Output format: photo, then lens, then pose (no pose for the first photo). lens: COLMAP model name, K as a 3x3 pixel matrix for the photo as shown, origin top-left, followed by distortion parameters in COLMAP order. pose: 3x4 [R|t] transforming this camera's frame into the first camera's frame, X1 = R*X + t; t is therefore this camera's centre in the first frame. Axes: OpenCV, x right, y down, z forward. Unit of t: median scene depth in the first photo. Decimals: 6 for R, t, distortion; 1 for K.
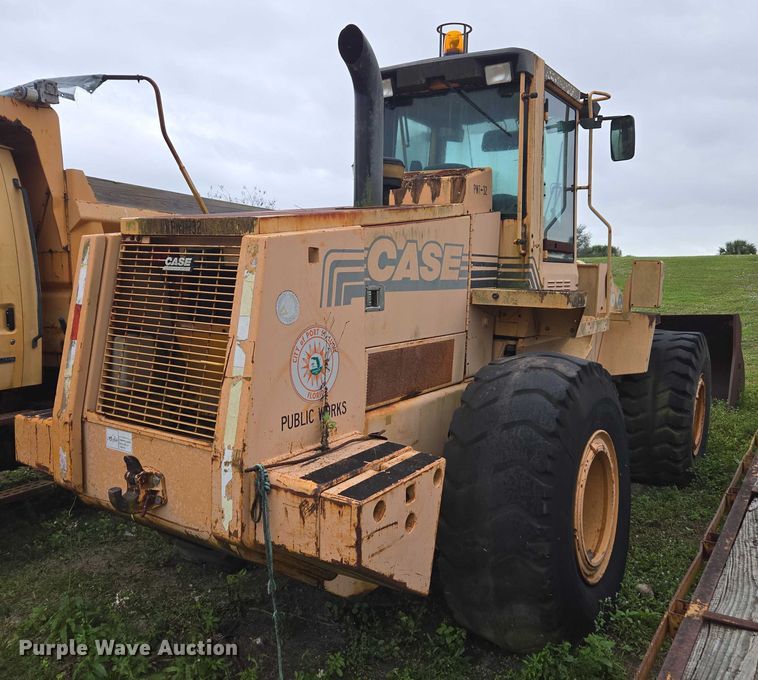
lens RADIAL K [[637.3, 0, 413.1], [0, 637.3, 337.2], [0, 0, 1]] dist [0.051288, -0.008780]
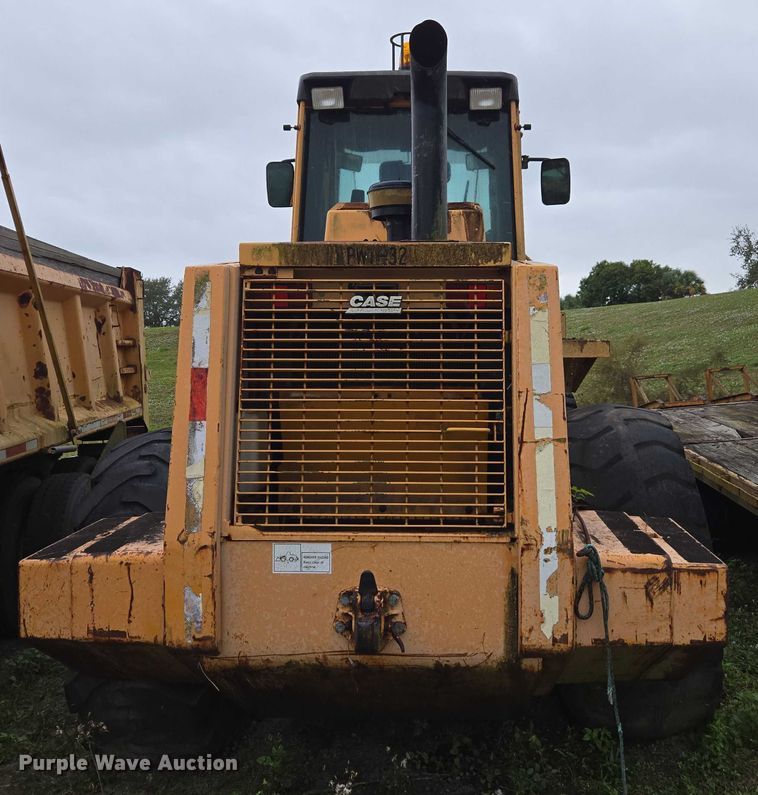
lens RADIAL K [[786.9, 0, 427.0], [0, 786.9, 376.8], [0, 0, 1]] dist [0.068827, -0.031323]
pose [[0.869834, -0.049754, 0.490829, -0.789236], [0.077682, 0.996303, -0.036673, 0.007636], [-0.487190, 0.070028, 0.870484, 0.189864]]
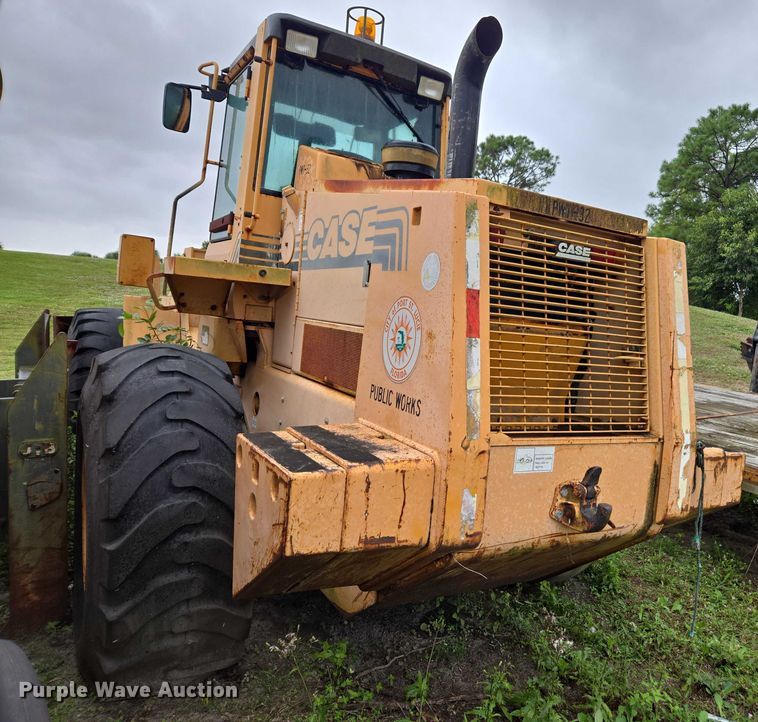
lens RADIAL K [[627.8, 0, 463.8], [0, 627.8, 357.7], [0, 0, 1]] dist [0.081235, -0.002704]
pose [[0.439684, -0.036683, 0.897403, -1.276665], [0.010251, 0.999305, 0.035826, 0.001056], [-0.898094, -0.006553, 0.439754, 0.770642]]
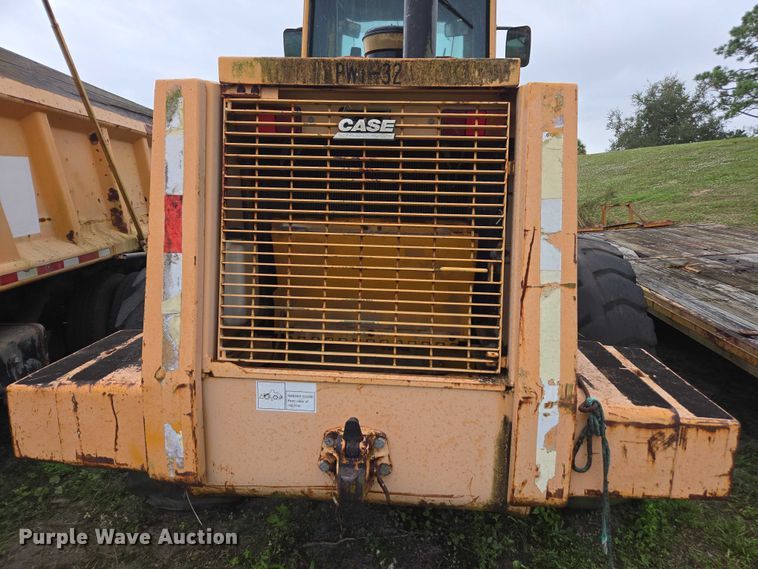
lens RADIAL K [[488.6, 0, 382.8], [0, 488.6, 280.8], [0, 0, 1]] dist [0.078908, -0.058163]
pose [[0.889435, -0.099029, 0.446205, -0.616577], [0.054442, 0.992250, 0.111696, -0.012582], [-0.453808, -0.075054, 0.887933, 0.535514]]
